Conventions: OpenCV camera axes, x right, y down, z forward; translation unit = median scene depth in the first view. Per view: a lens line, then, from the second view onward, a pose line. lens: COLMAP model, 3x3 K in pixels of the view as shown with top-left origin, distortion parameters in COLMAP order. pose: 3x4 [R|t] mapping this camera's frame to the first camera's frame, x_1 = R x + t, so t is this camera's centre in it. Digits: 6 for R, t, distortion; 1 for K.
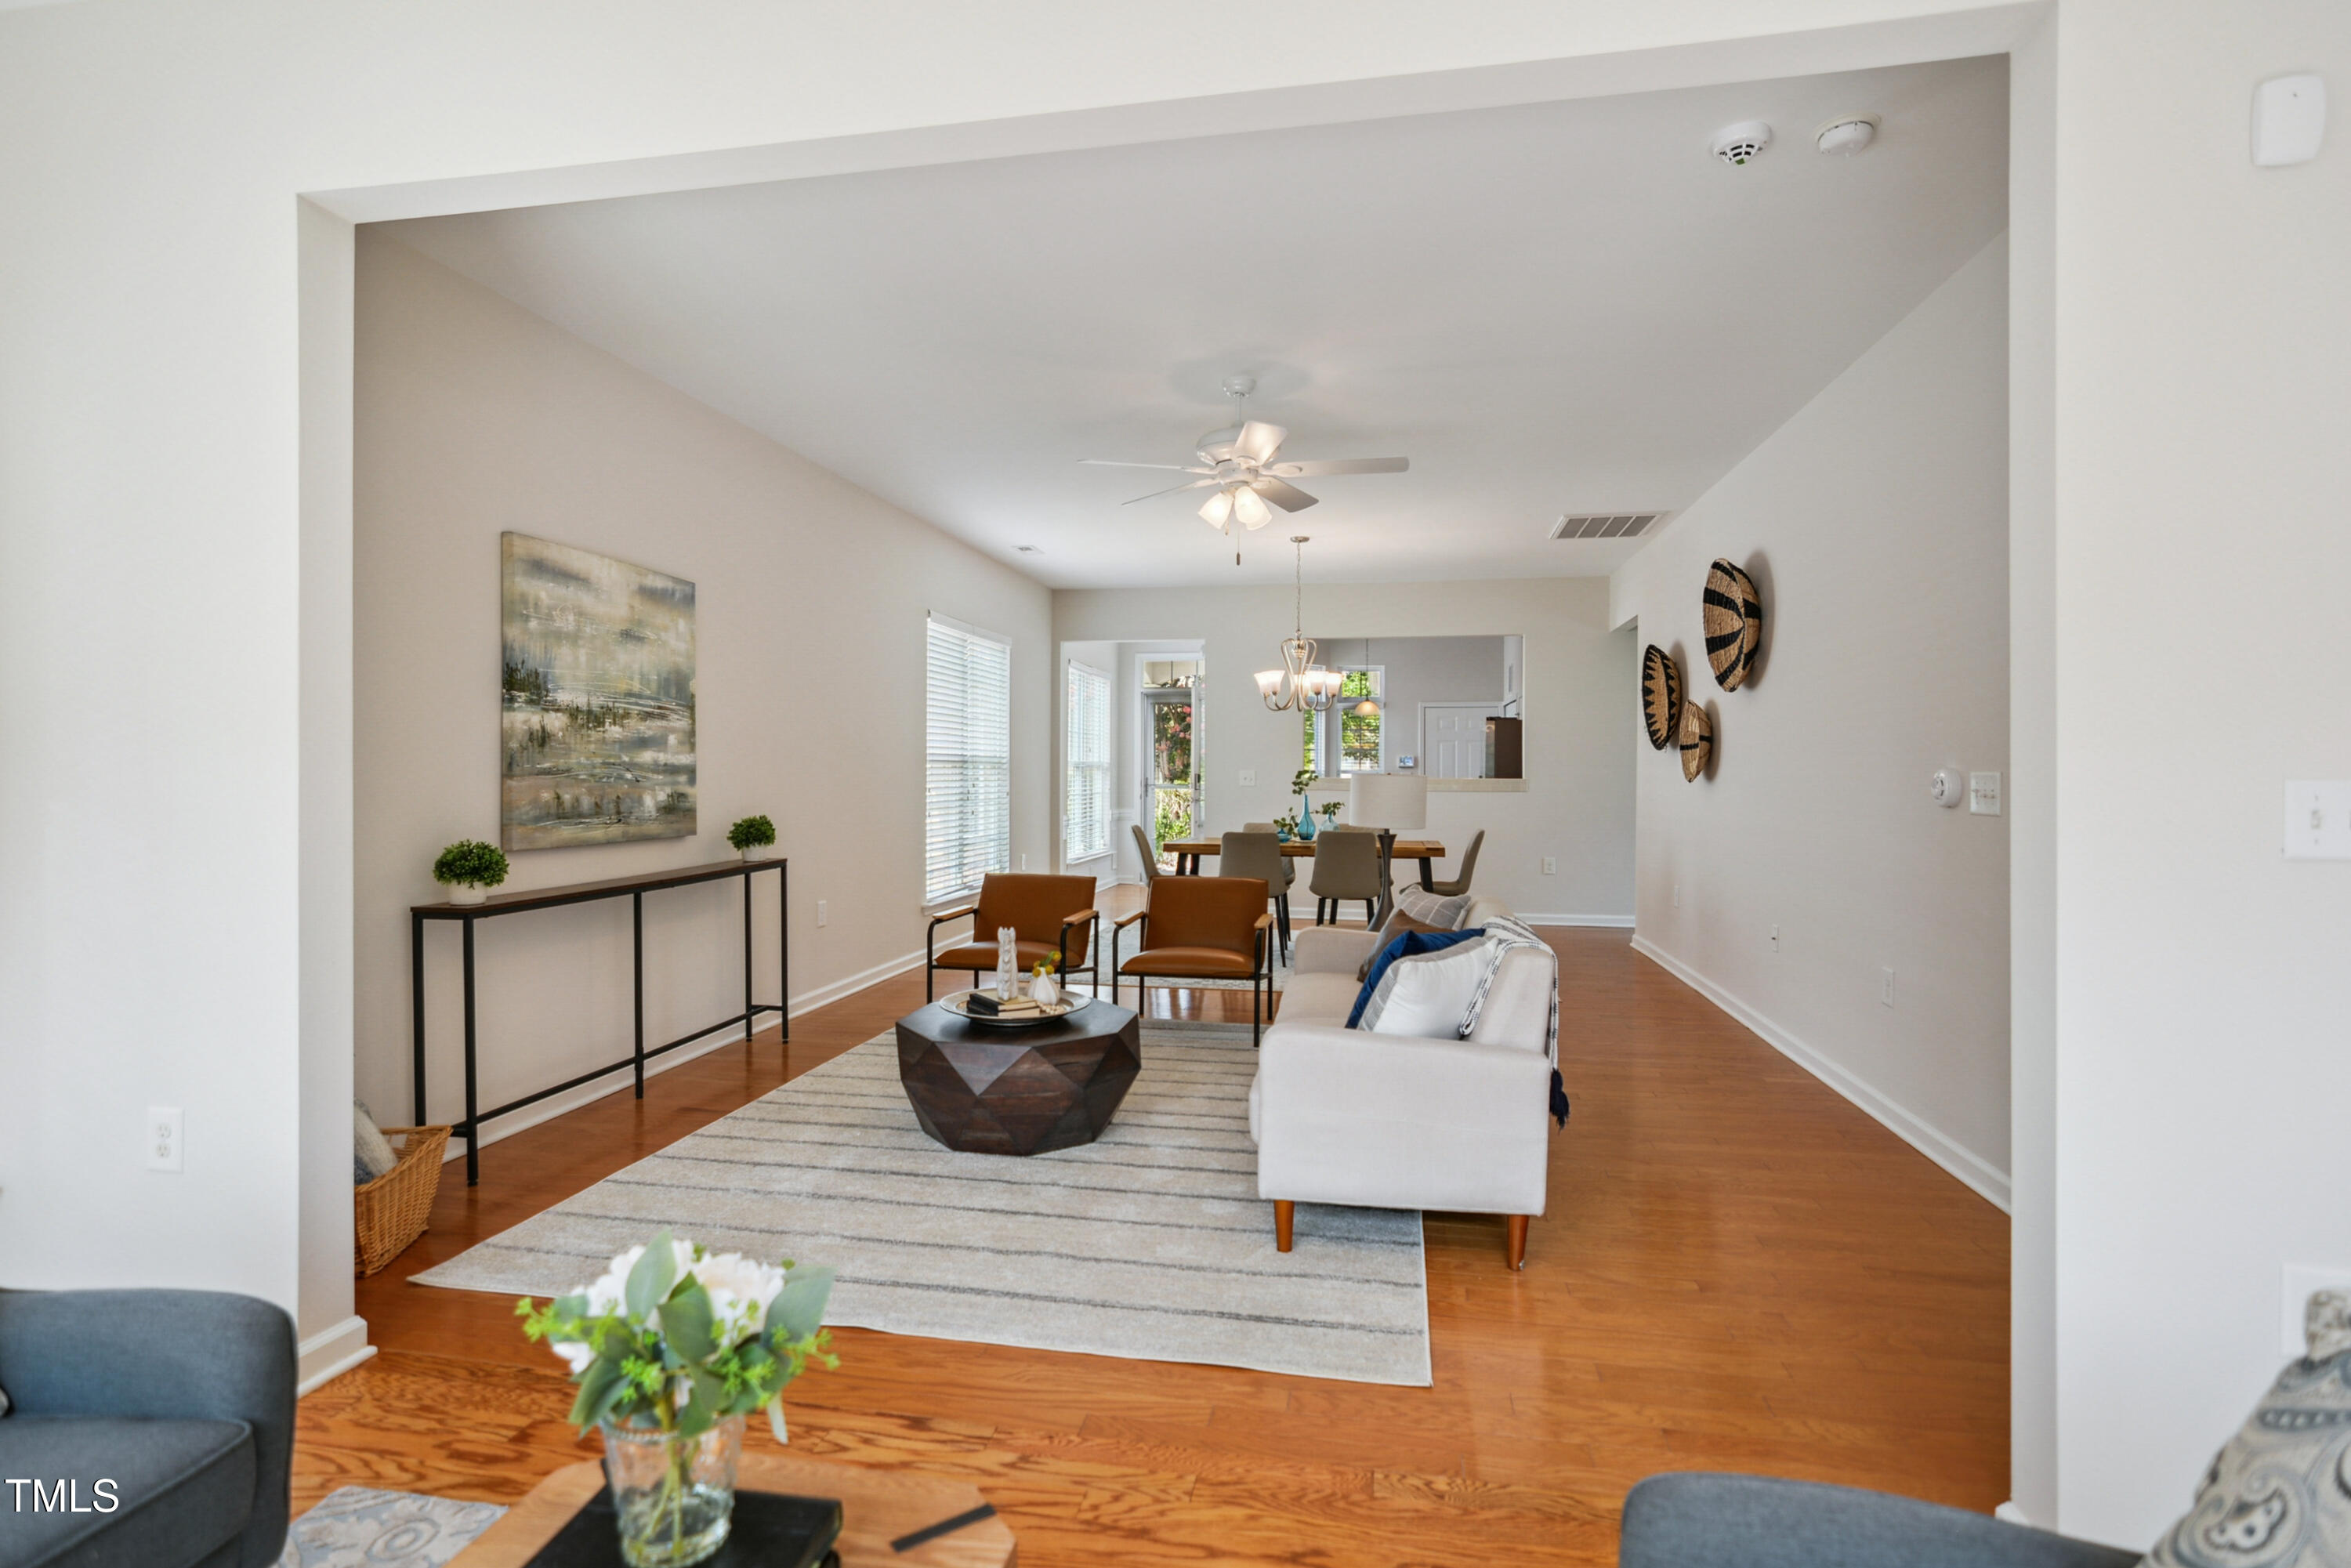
lens RADIAL K [[1167.6, 0, 1153.6], [0, 1167.6, 786.9], [0, 0, 1]] dist [-0.027702, 0.006976]
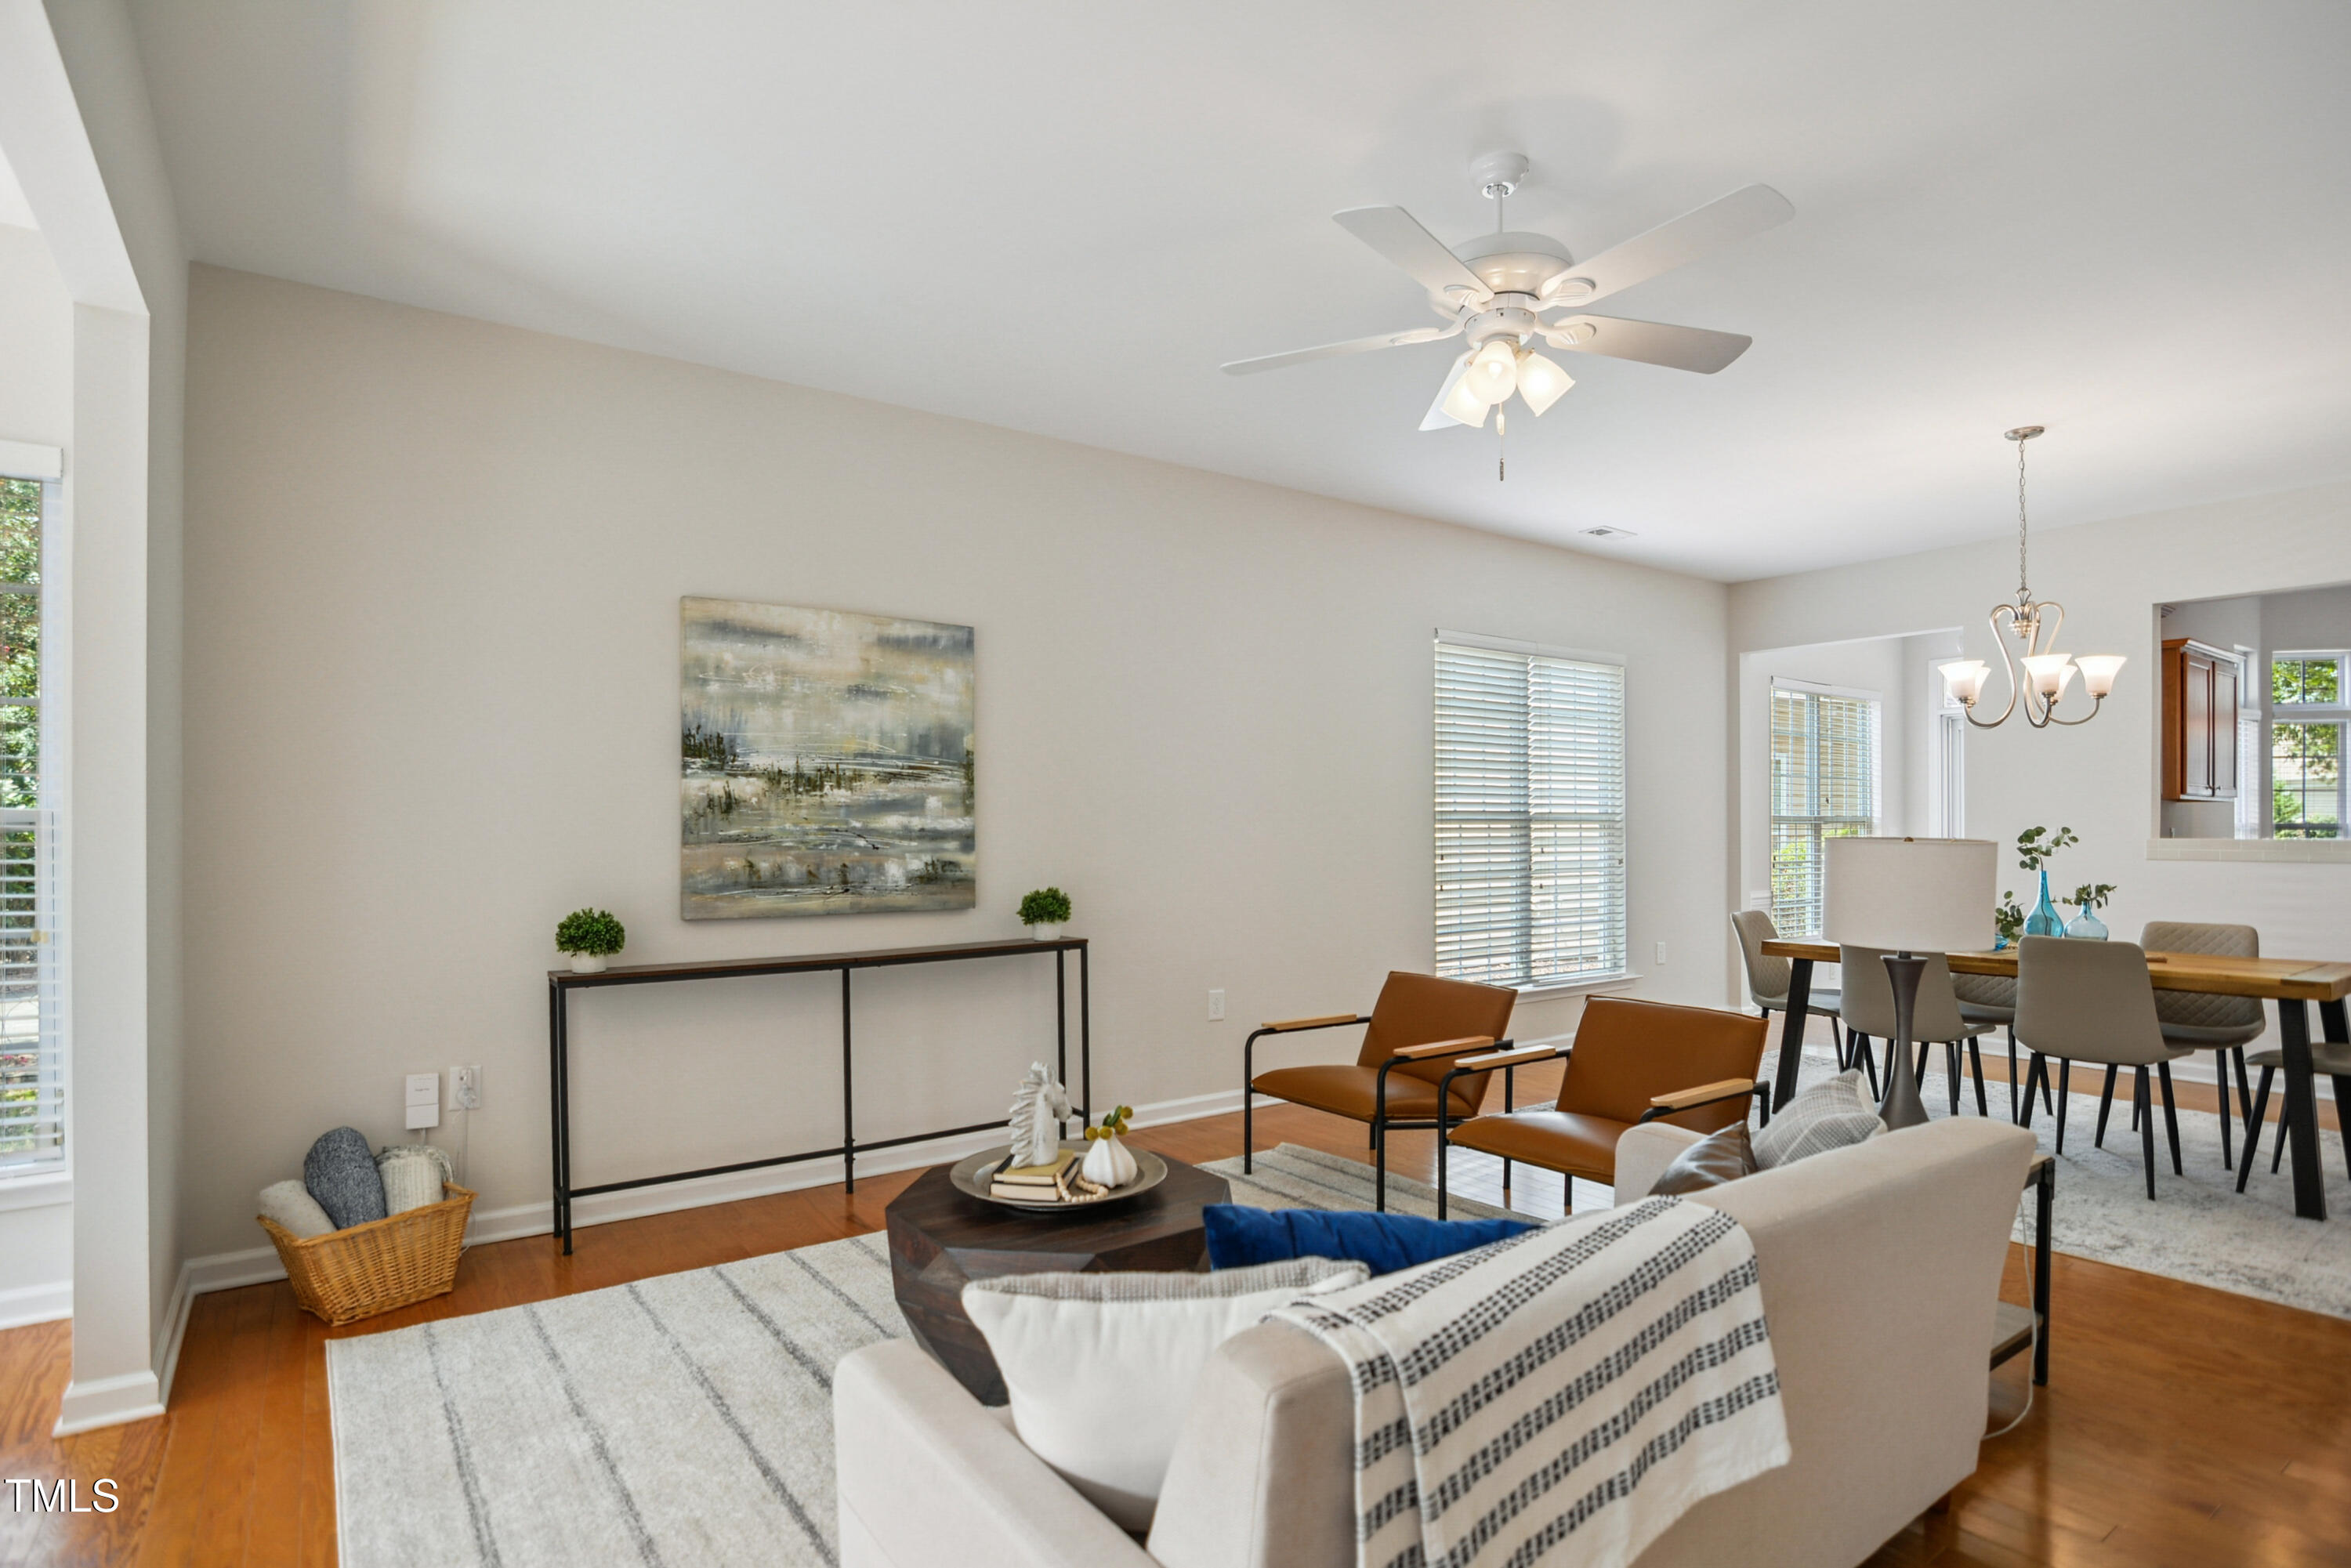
lens RADIAL K [[1167.6, 0, 1106.8], [0, 1167.6, 844.9], [0, 0, 1]] dist [-0.027702, 0.006976]
pose [[0.713639, 0.000848, -0.700514, 0.339582], [-0.002138, 0.999997, -0.000967, -0.007191], [0.700511, 0.002188, 0.713638, 0.471388]]
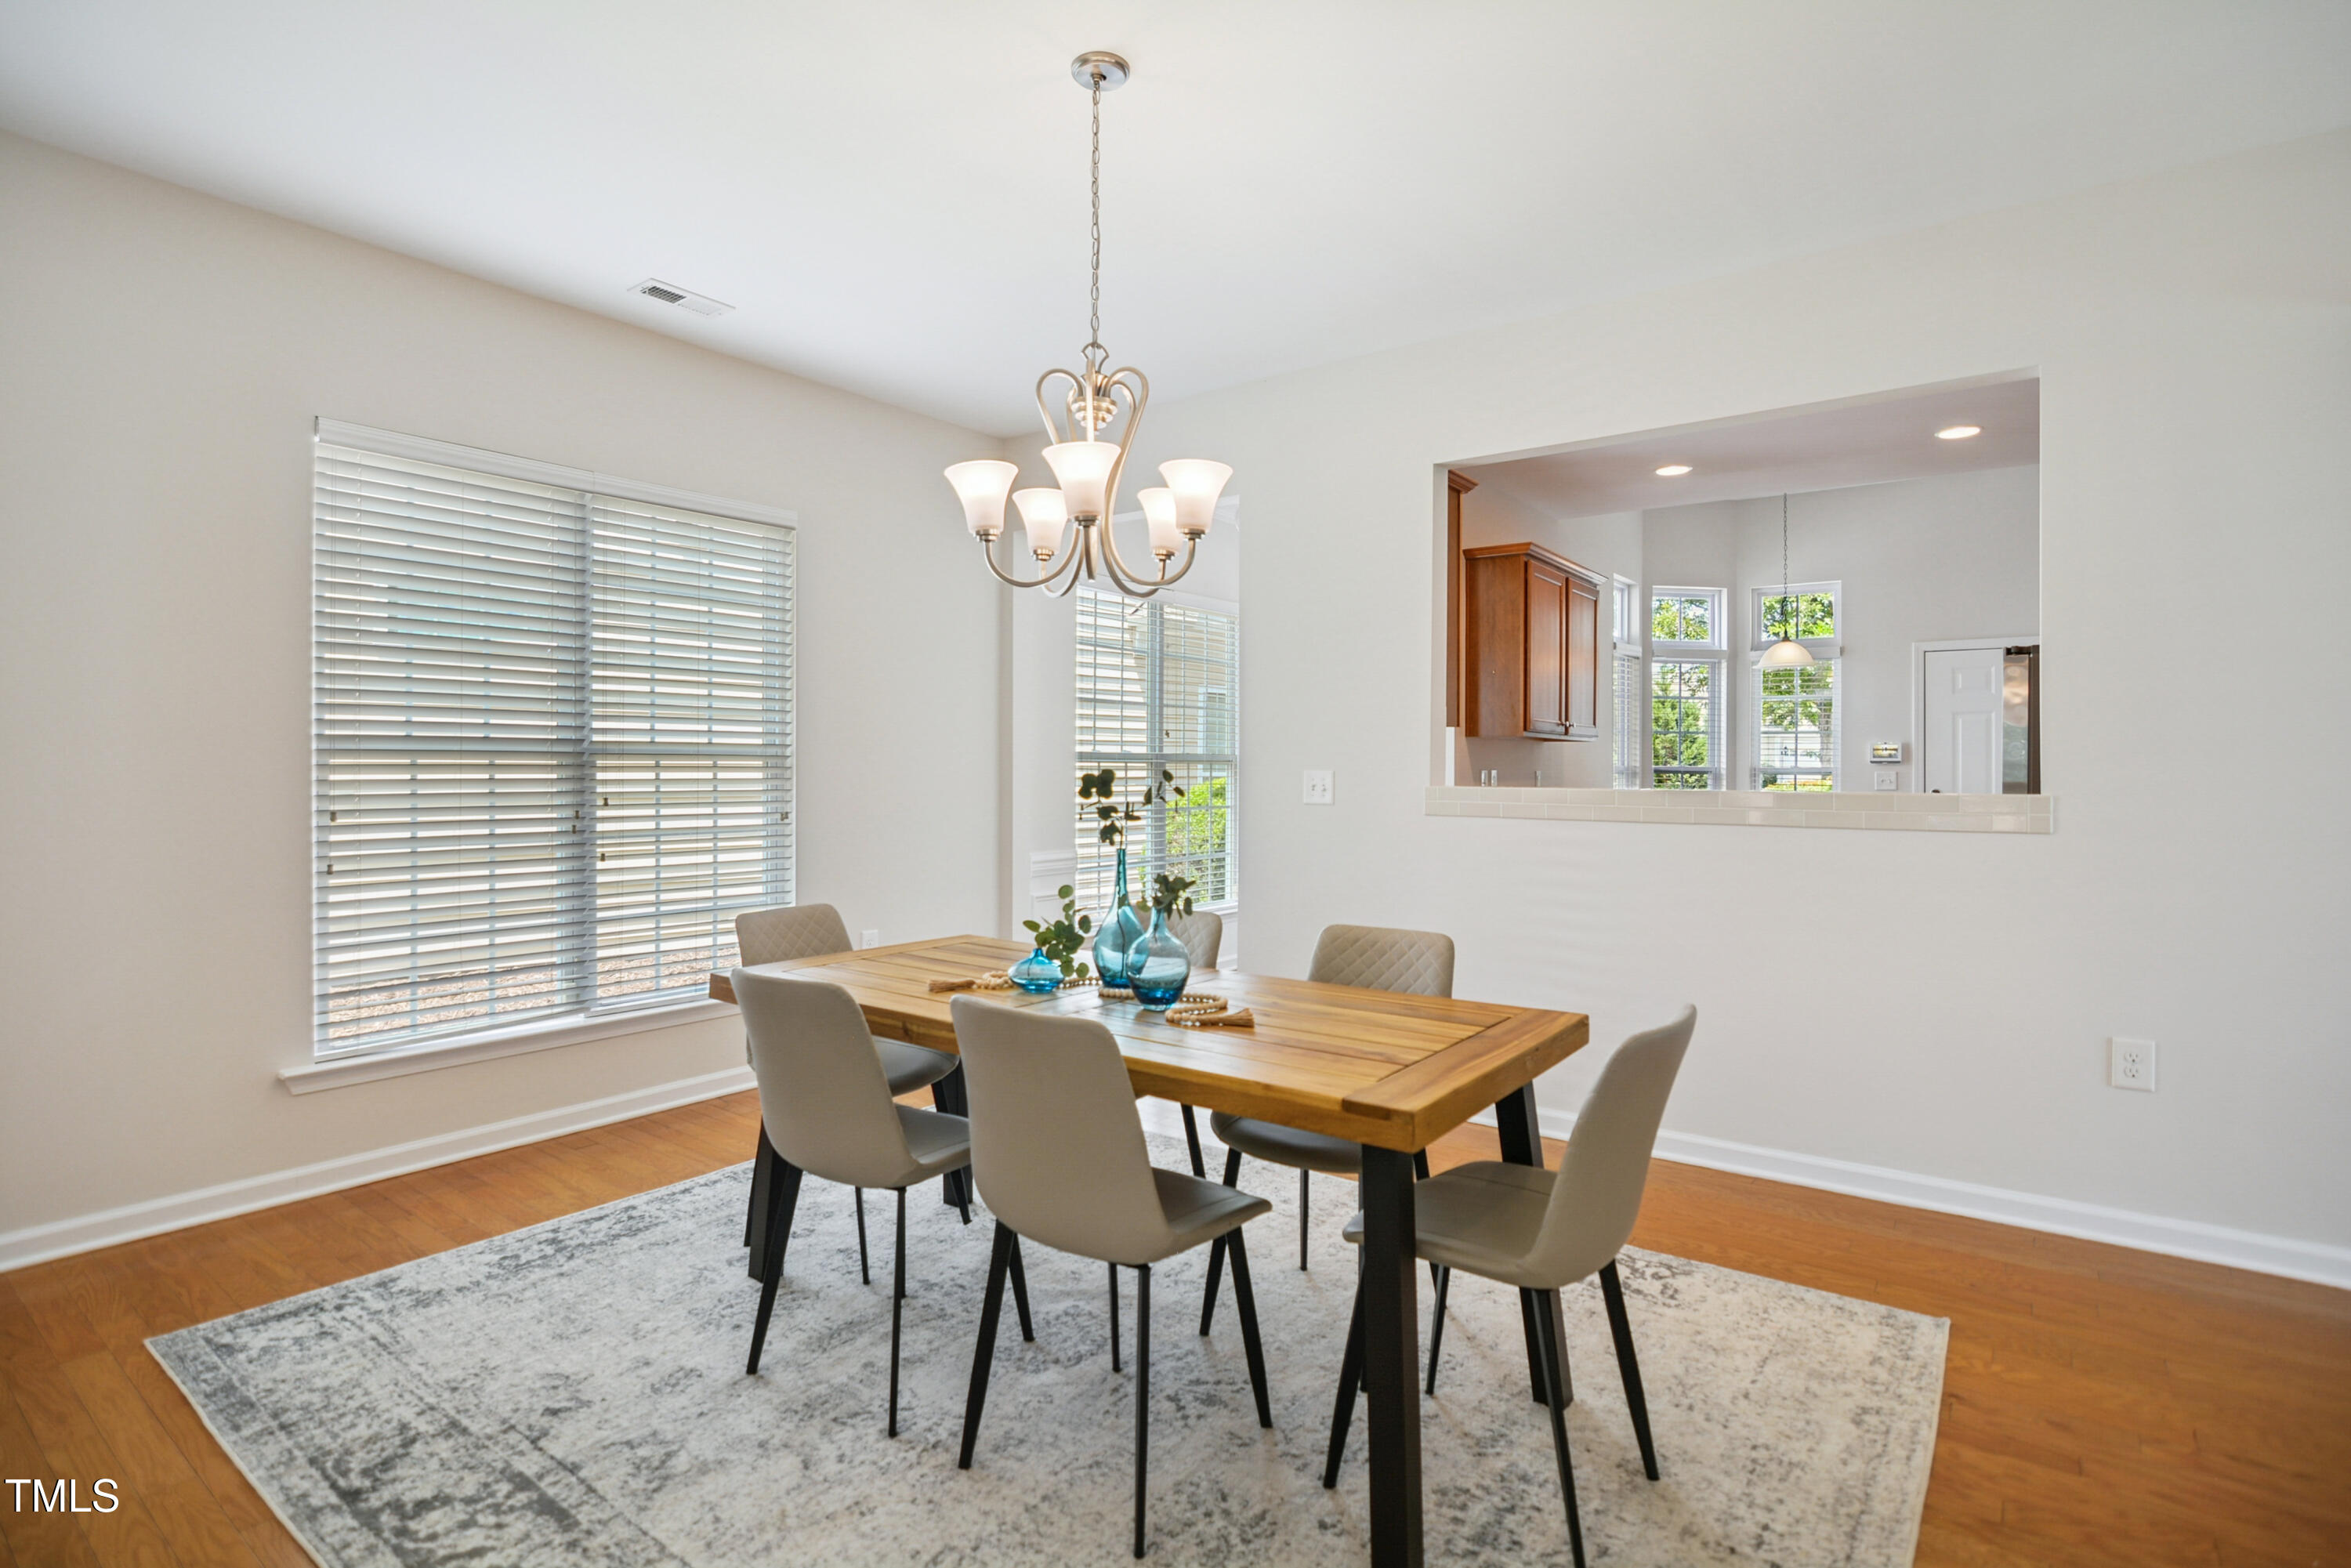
lens RADIAL K [[1167.6, 0, 1159.2], [0, 1167.6, 780.1], [0, 0, 1]] dist [-0.027702, 0.006976]
pose [[0.899998, 0.000891, -0.435893, 0.485407], [-0.005273, 0.999947, -0.008842, -0.014953], [0.435862, 0.010256, 0.899955, 1.260977]]
